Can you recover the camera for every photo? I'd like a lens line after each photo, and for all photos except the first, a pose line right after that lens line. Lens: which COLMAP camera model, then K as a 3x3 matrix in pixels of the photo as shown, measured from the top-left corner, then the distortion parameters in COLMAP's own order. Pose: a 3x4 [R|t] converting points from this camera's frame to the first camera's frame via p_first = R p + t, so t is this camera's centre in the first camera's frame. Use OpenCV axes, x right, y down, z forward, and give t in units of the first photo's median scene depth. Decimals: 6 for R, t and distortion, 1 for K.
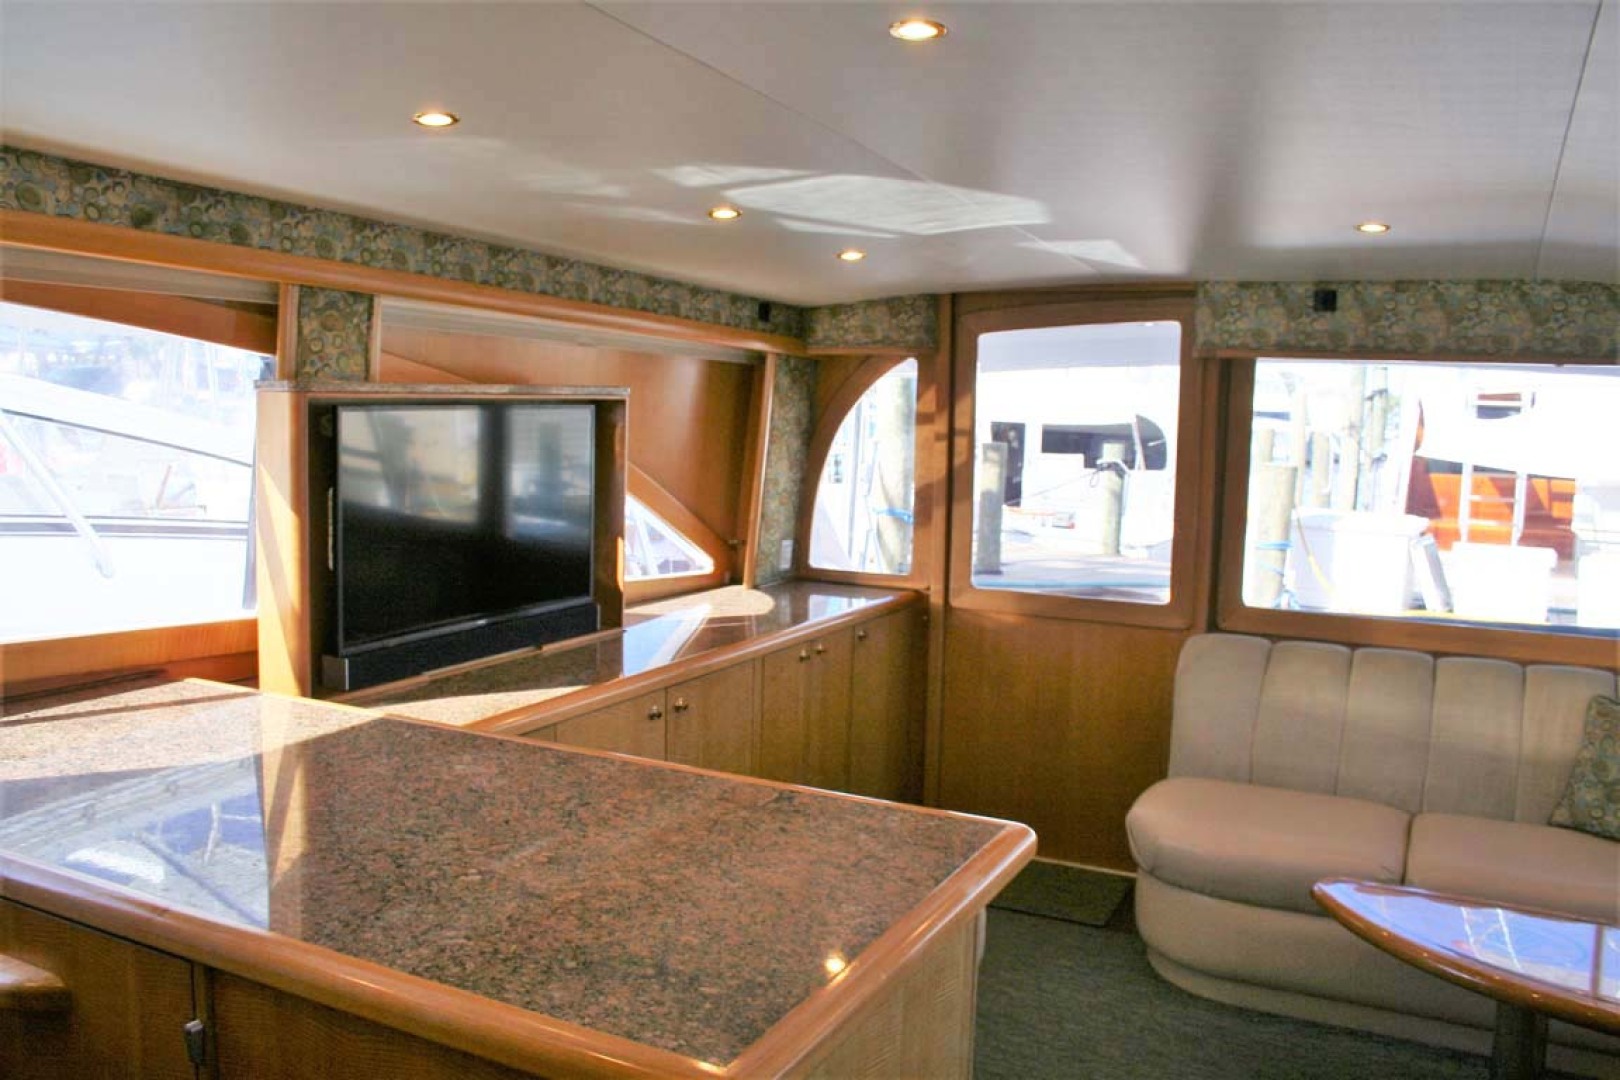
lens RADIAL K [[1358.0, 0, 810.0], [0, 1358.0, 540.0], [0, 0, 1]] dist [-0.146909, 0.133130]
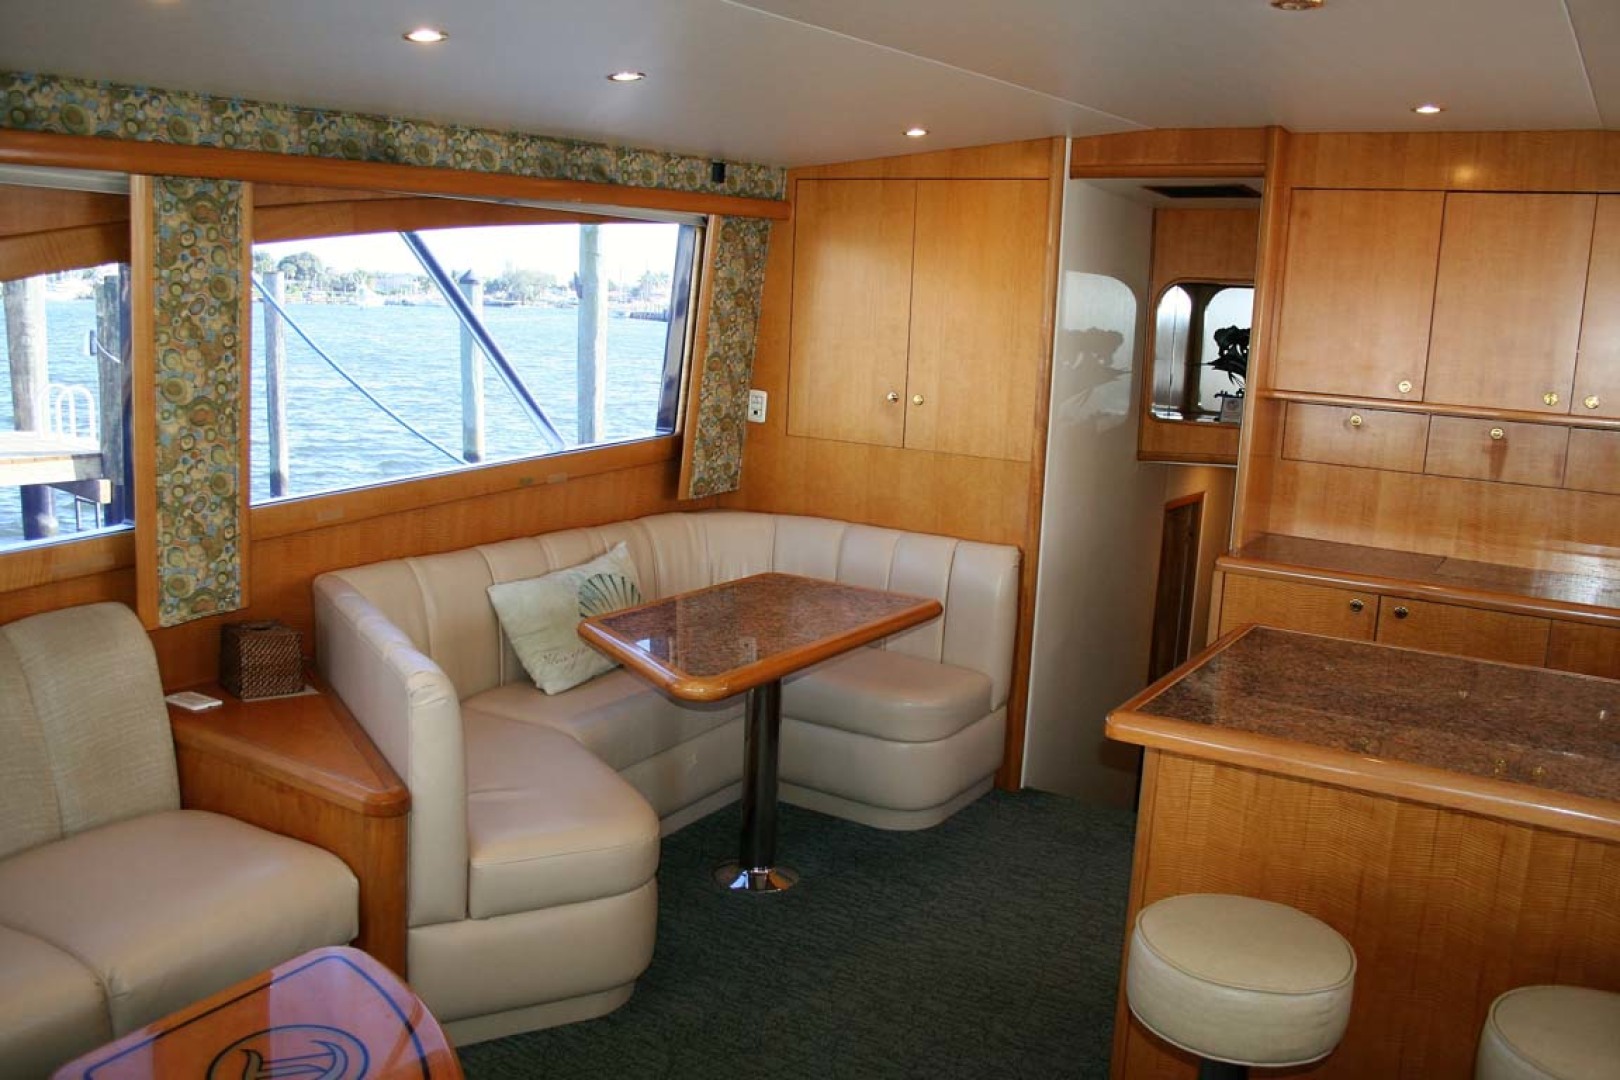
lens RADIAL K [[1358.0, 0, 810.0], [0, 1358.0, 540.0], [0, 0, 1]] dist [-0.146909, 0.133130]
pose [[-0.994399, -0.079223, 0.069962, 0.227407], [-0.056644, 0.958310, 0.280060, -0.144274], [-0.089233, 0.274528, -0.957430, 1.341254]]
